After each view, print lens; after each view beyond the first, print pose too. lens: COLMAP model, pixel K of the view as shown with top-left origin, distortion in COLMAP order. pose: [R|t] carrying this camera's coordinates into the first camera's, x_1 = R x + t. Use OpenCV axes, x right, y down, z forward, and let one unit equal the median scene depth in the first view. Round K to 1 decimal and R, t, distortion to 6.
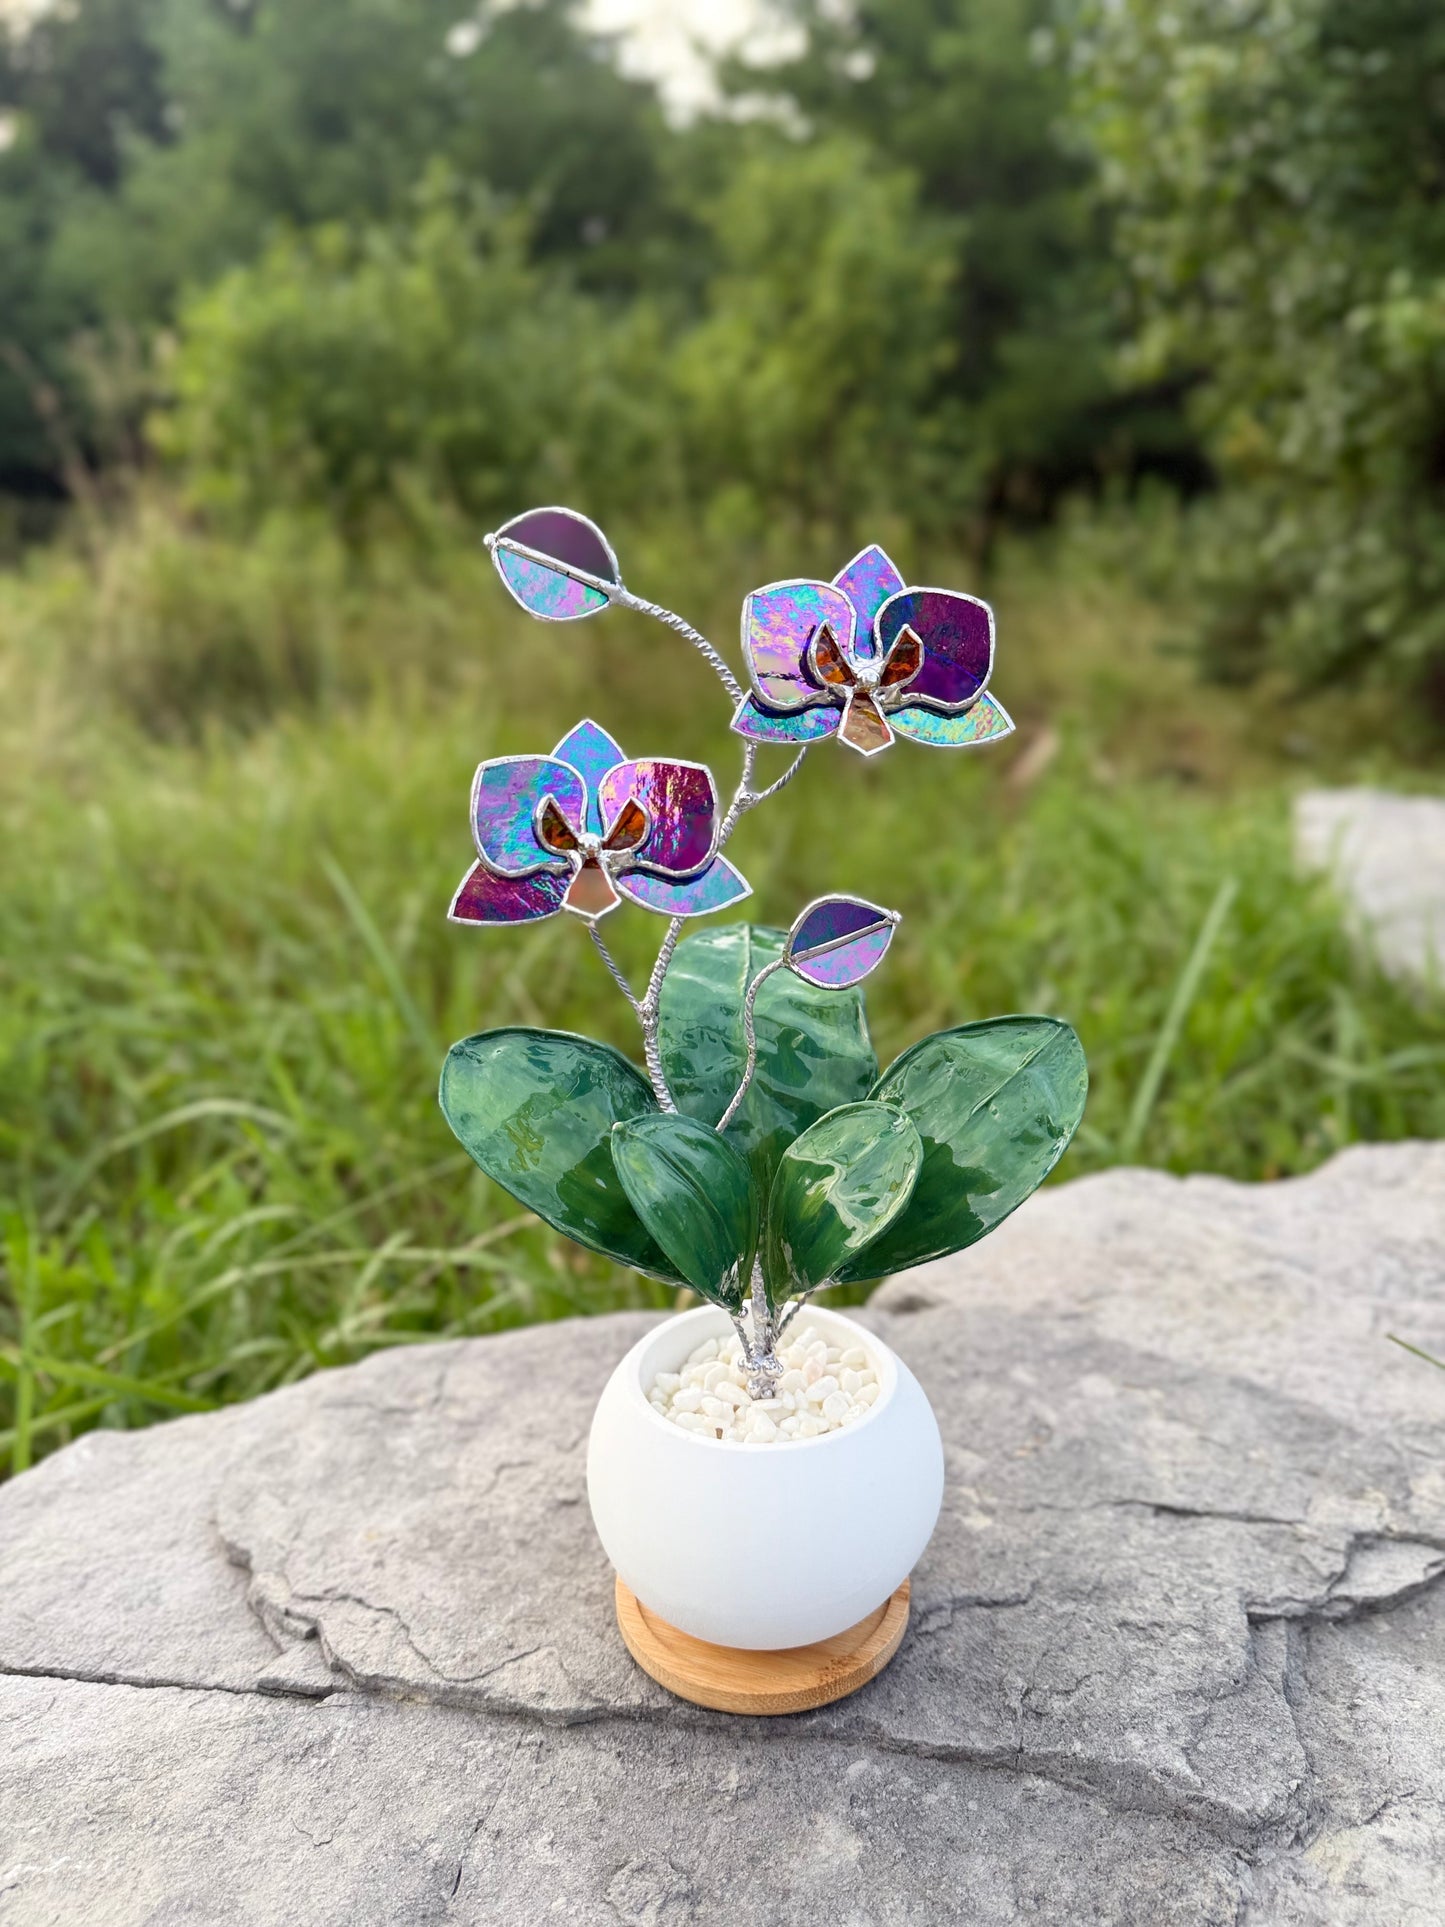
lens RADIAL K [[1368.3, 0, 719.2], [0, 1368.3, 969.4], [0, 0, 1]] dist [0.080286, -0.233507]
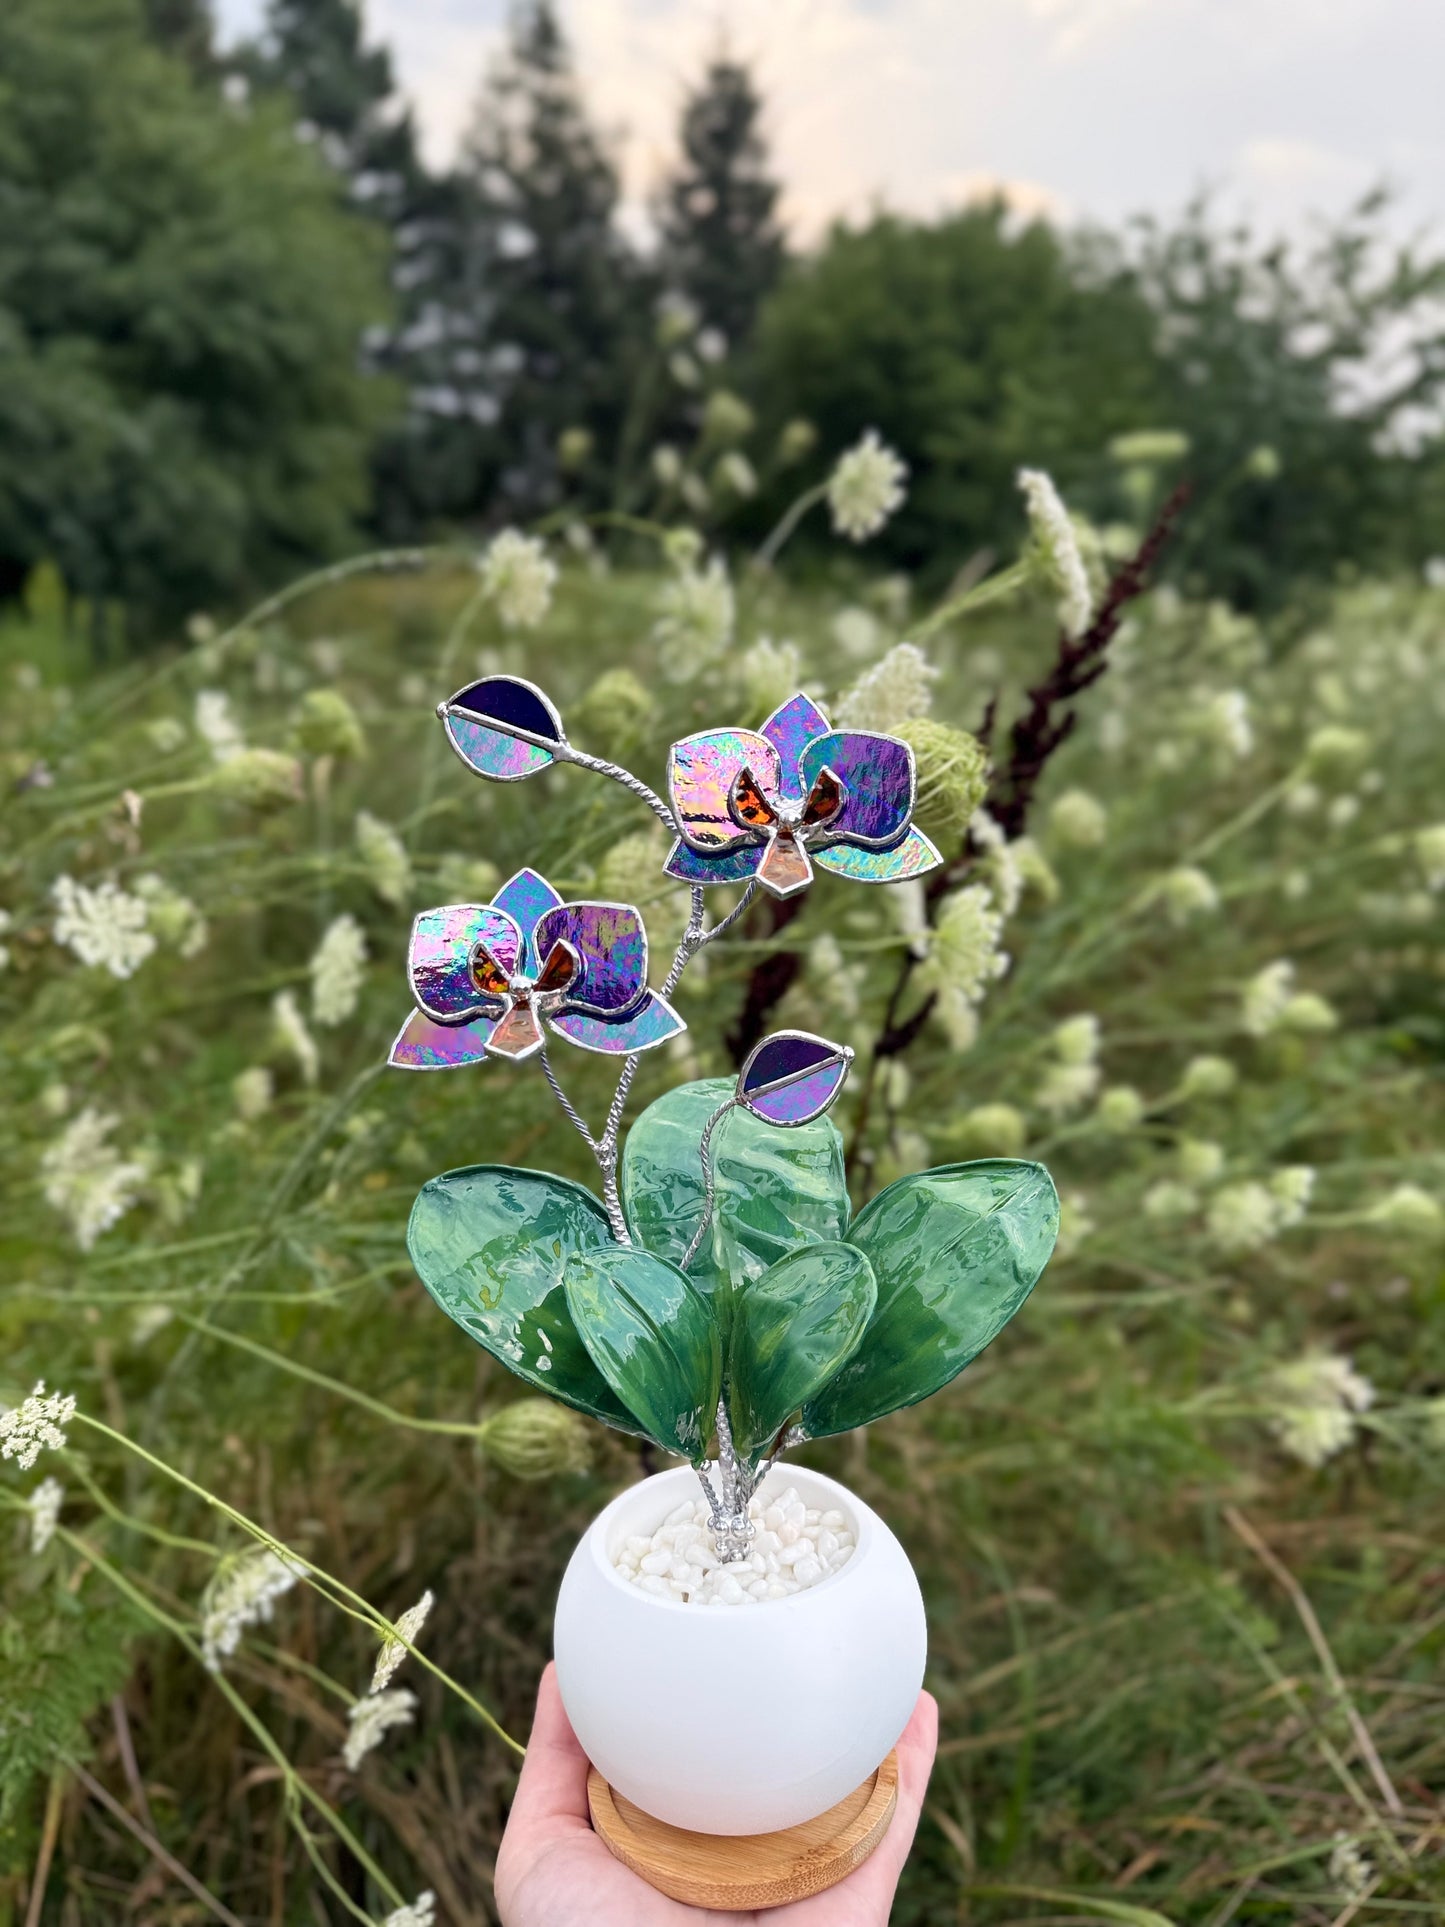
lens RADIAL K [[1368.3, 0, 719.2], [0, 1368.3, 969.4], [0, 0, 1]] dist [0.080286, -0.233507]
pose [[0.997812, -0.034694, -0.056288, 0.099193], [0.027410, 0.991730, -0.125381, 0.025027], [0.060172, 0.123563, 0.990511, -0.002264]]
